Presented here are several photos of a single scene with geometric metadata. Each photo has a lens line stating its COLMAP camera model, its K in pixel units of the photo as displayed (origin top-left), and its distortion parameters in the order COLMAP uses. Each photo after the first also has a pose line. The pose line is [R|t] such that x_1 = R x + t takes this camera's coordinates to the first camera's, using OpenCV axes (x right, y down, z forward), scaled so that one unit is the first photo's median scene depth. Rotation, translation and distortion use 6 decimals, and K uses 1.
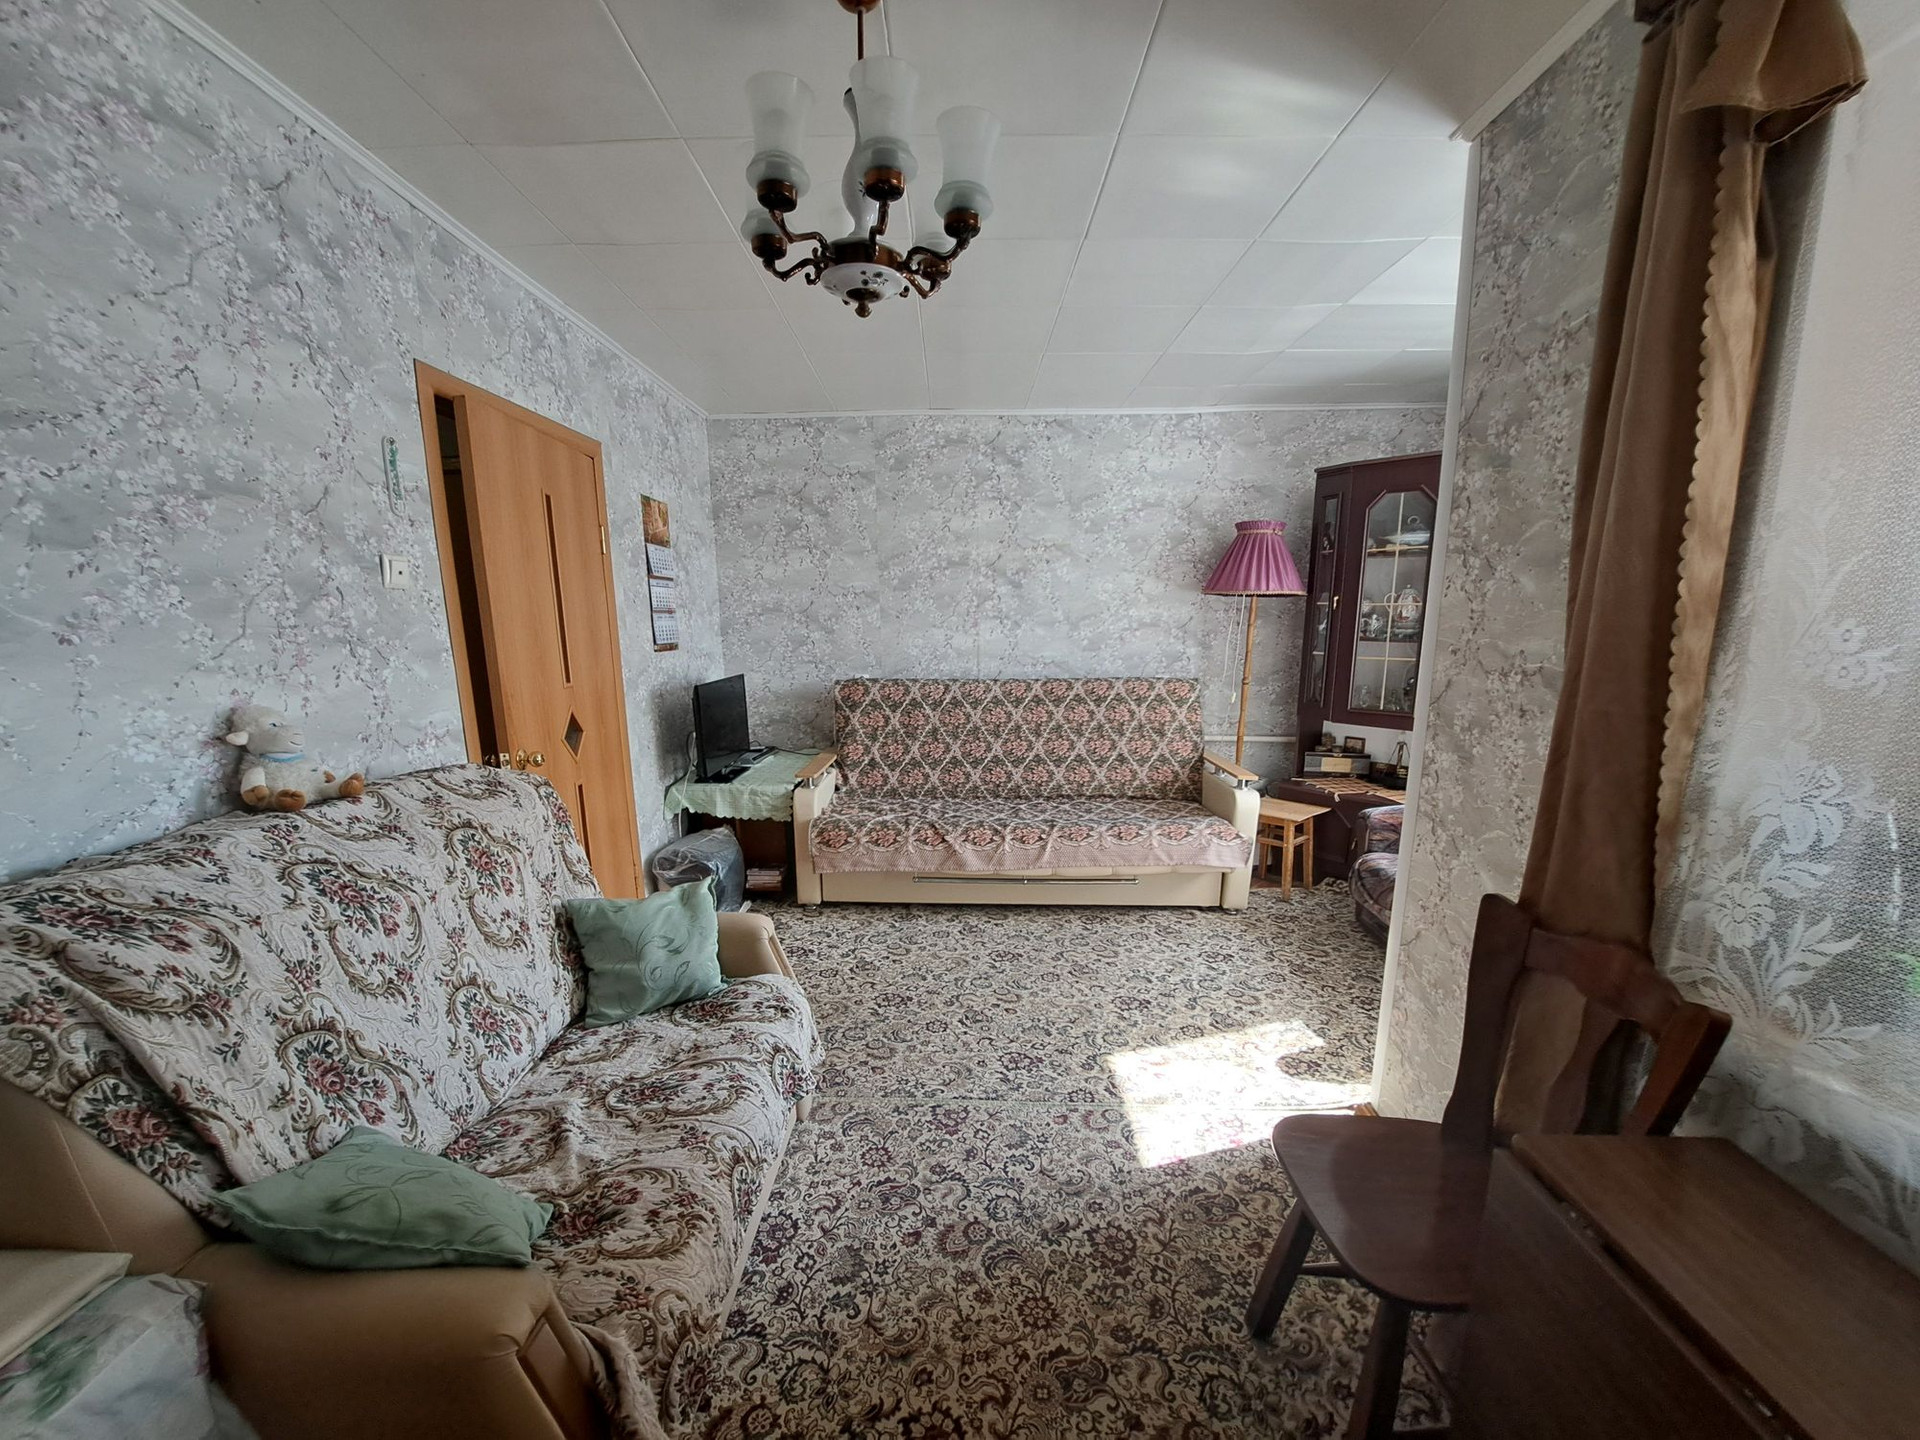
lens RADIAL K [[762.4, 0, 944.2], [0, 762.4, 771.2], [0, 0, 1]] dist [-0.019081, -0.000589]
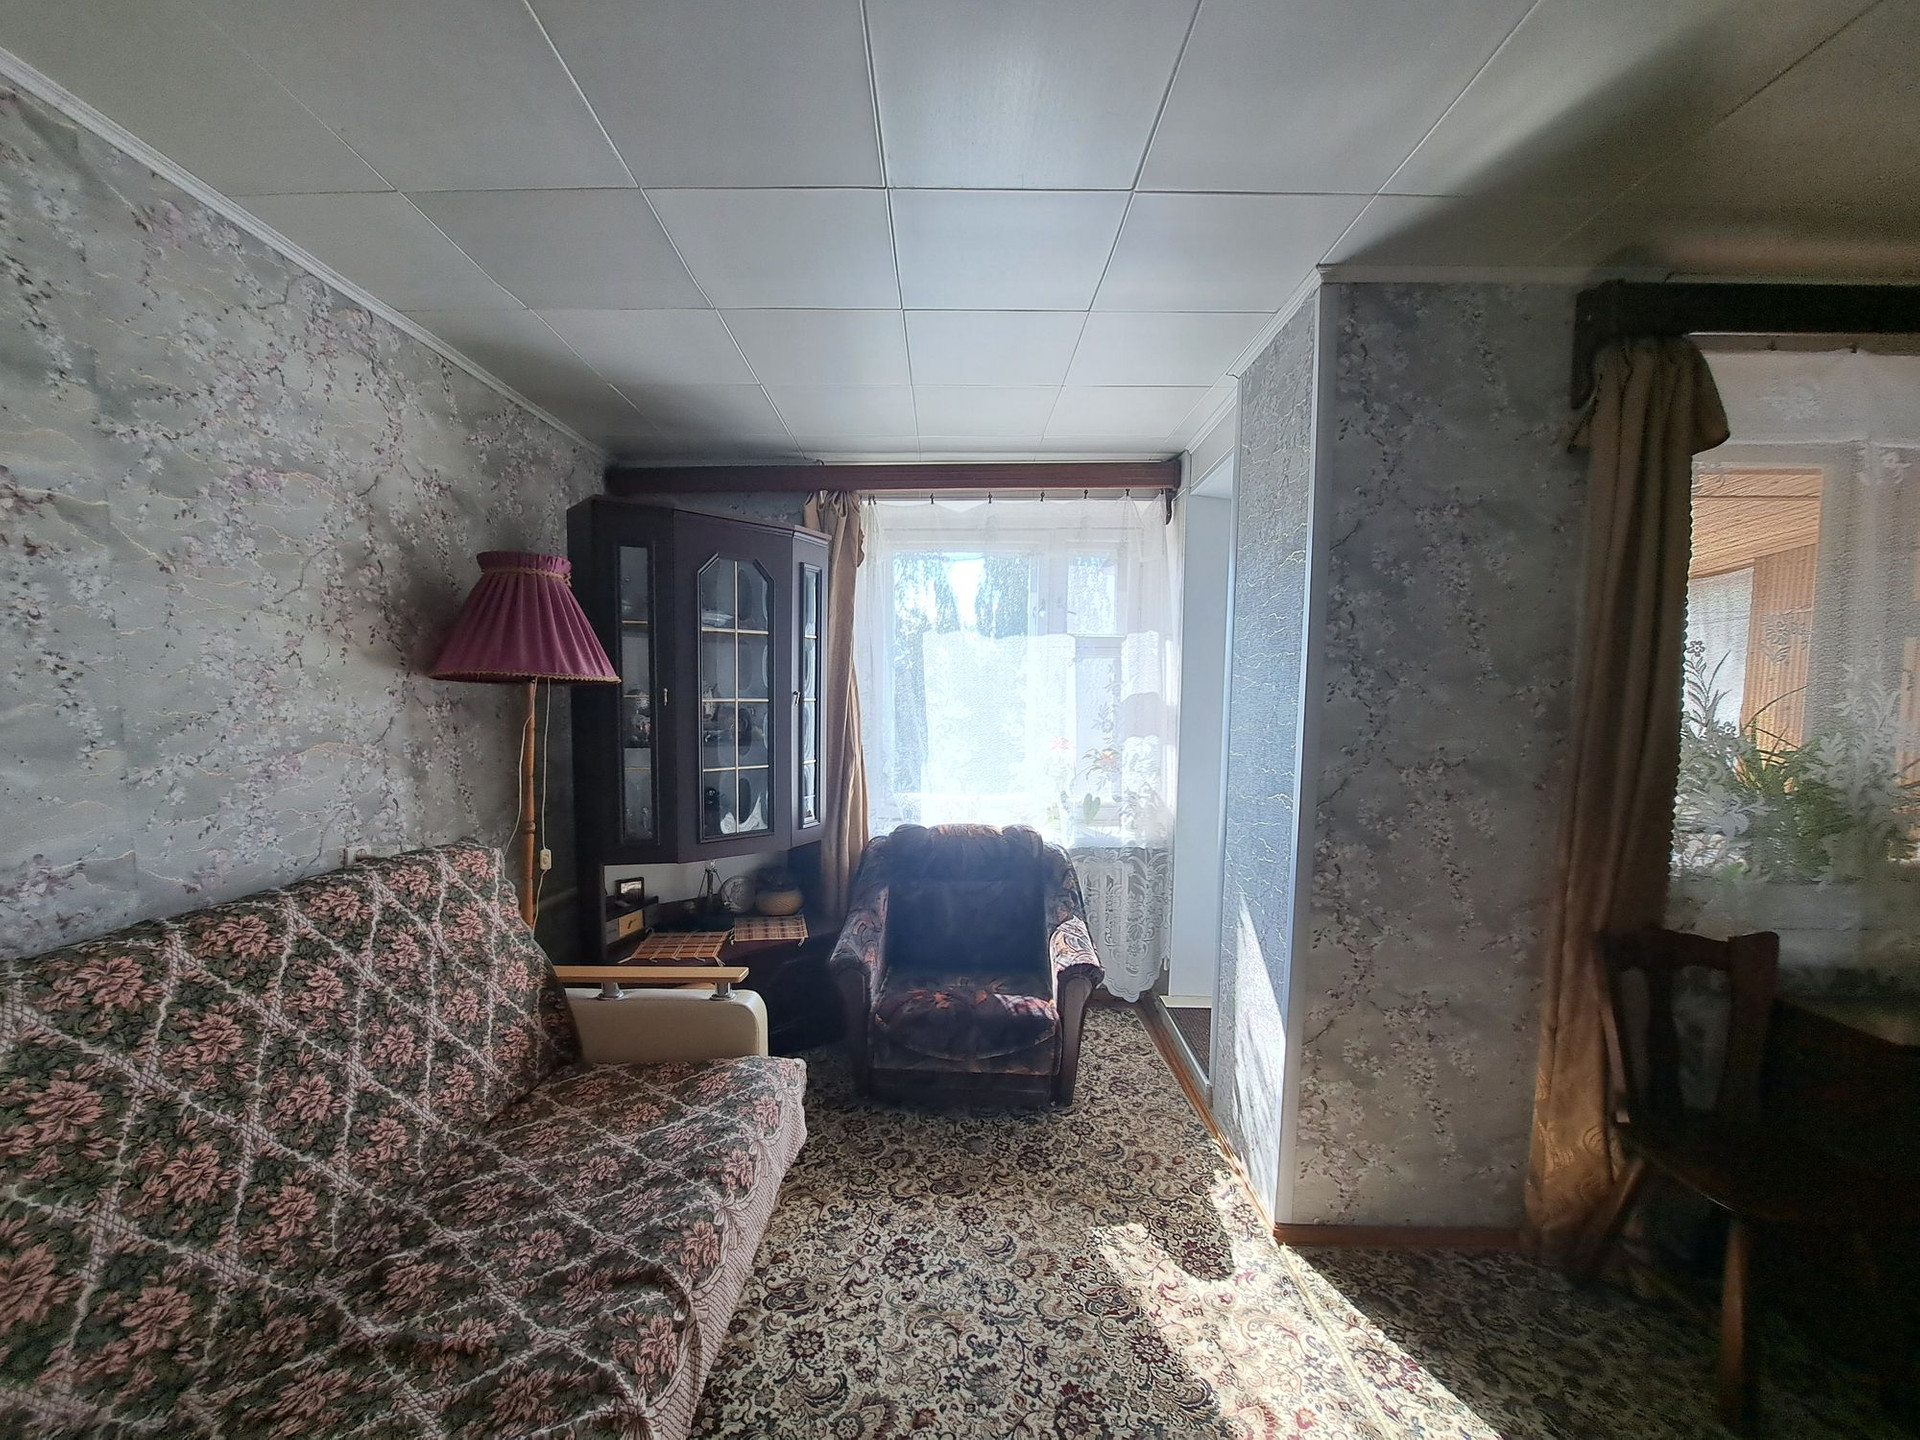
lens RADIAL K [[762.4, 0, 945.3], [0, 762.4, 771.8], [0, 0, 1]] dist [-0.019081, -0.000589]
pose [[-0.012031, -0.084025, 0.996391, -0.174244], [0.197142, 0.976705, 0.084745, -0.147395], [-0.980301, 0.197450, 0.004815, 0.685900]]
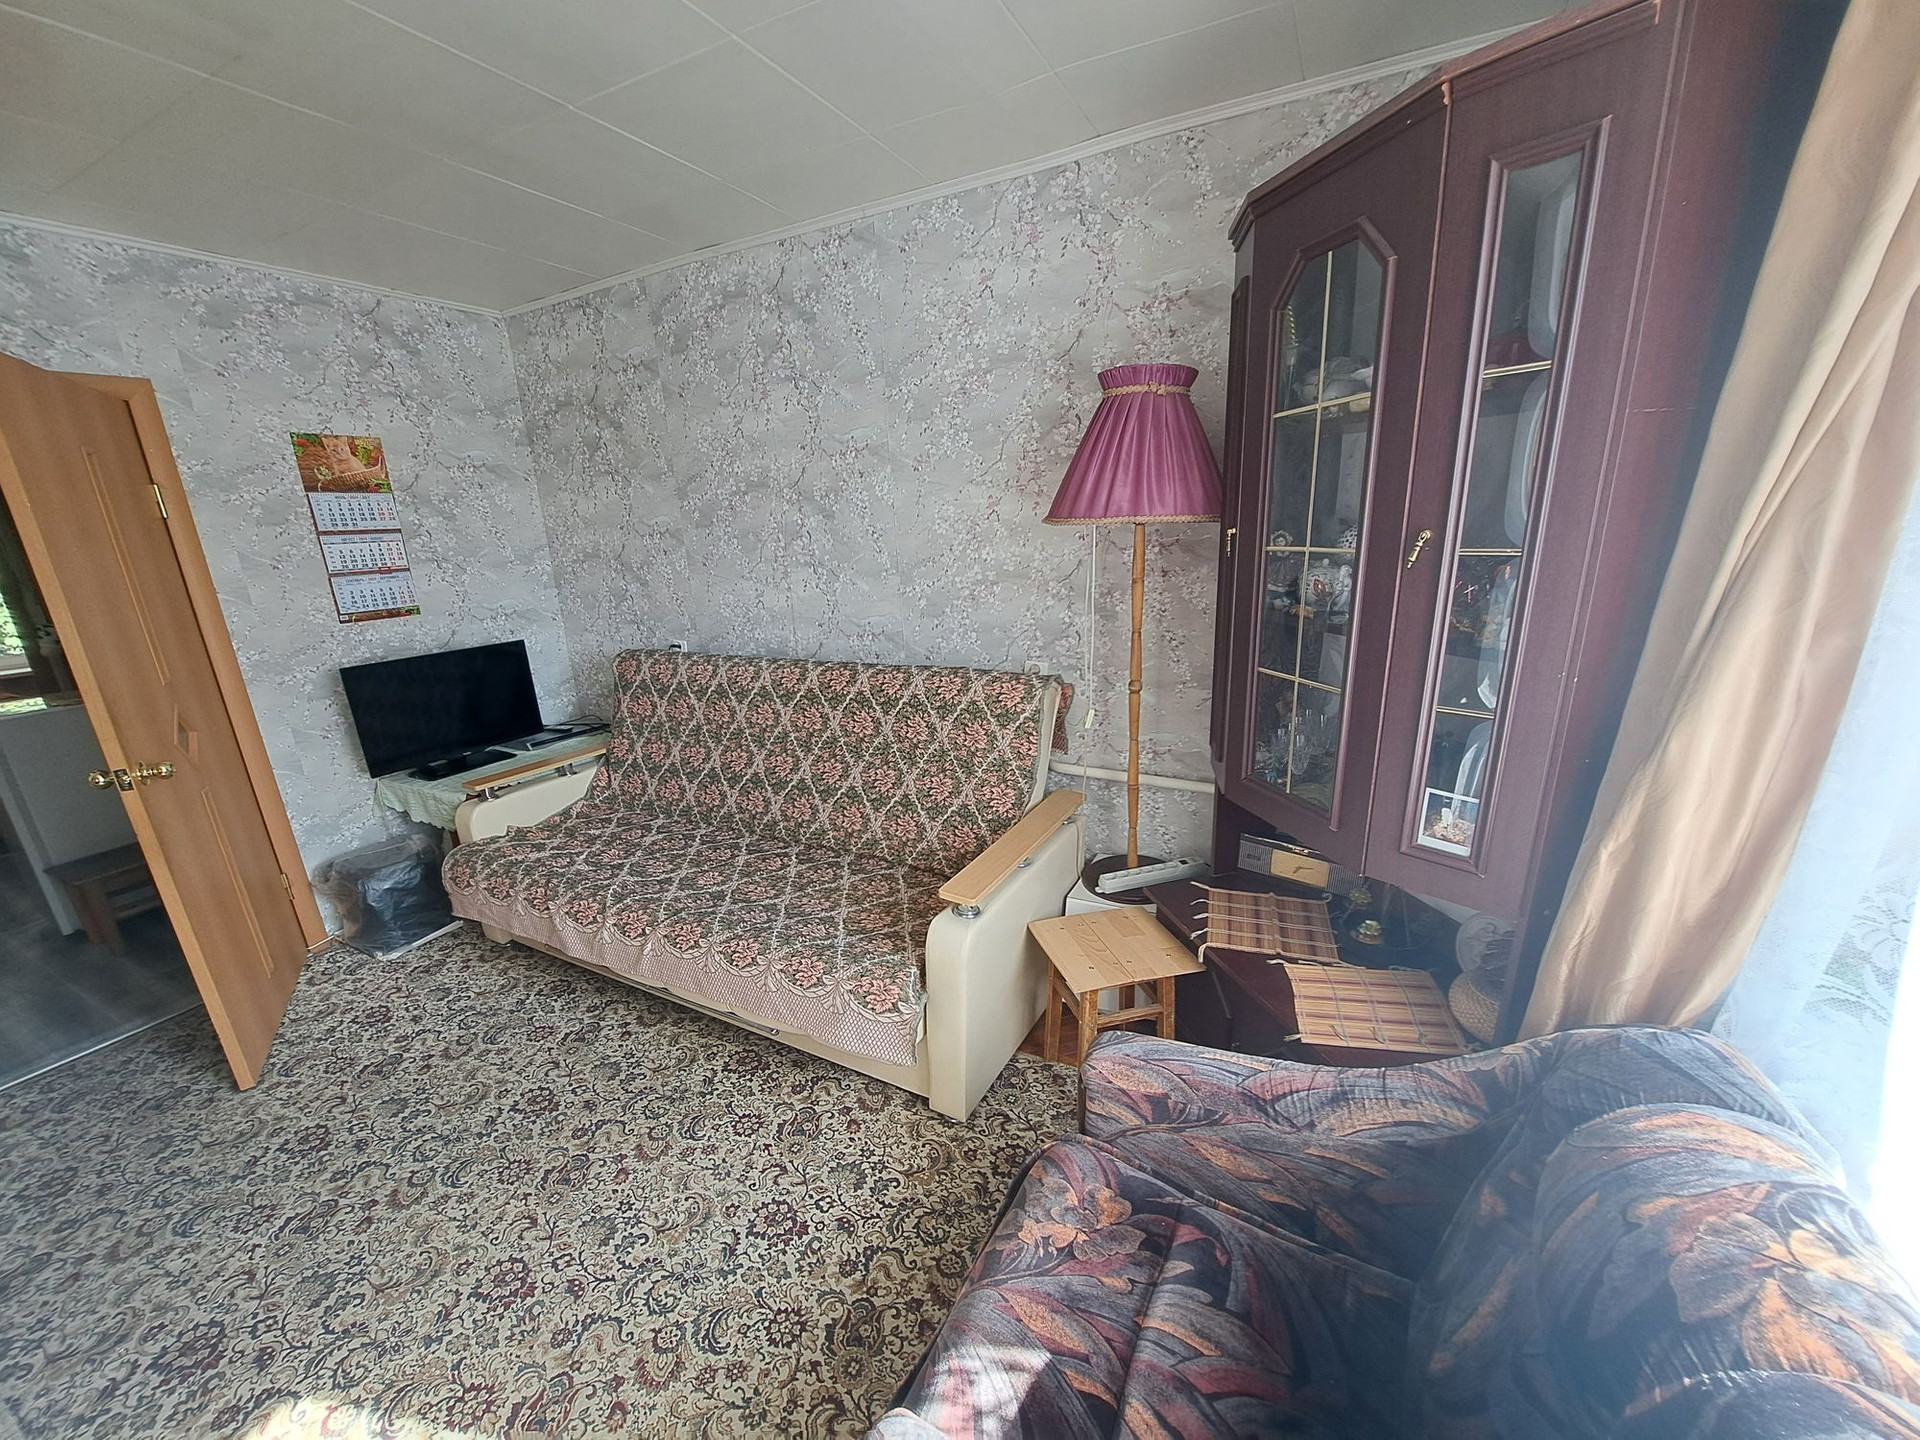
lens RADIAL K [[762.4, 0, 950.3], [0, 762.4, 772.1], [0, 0, 1]] dist [-0.019081, -0.000589]
pose [[0.894212, 0.111832, -0.433450, 0.523633], [-0.055886, 0.988606, 0.139770, -0.127848], [0.444142, -0.100760, 0.890273, 0.462635]]
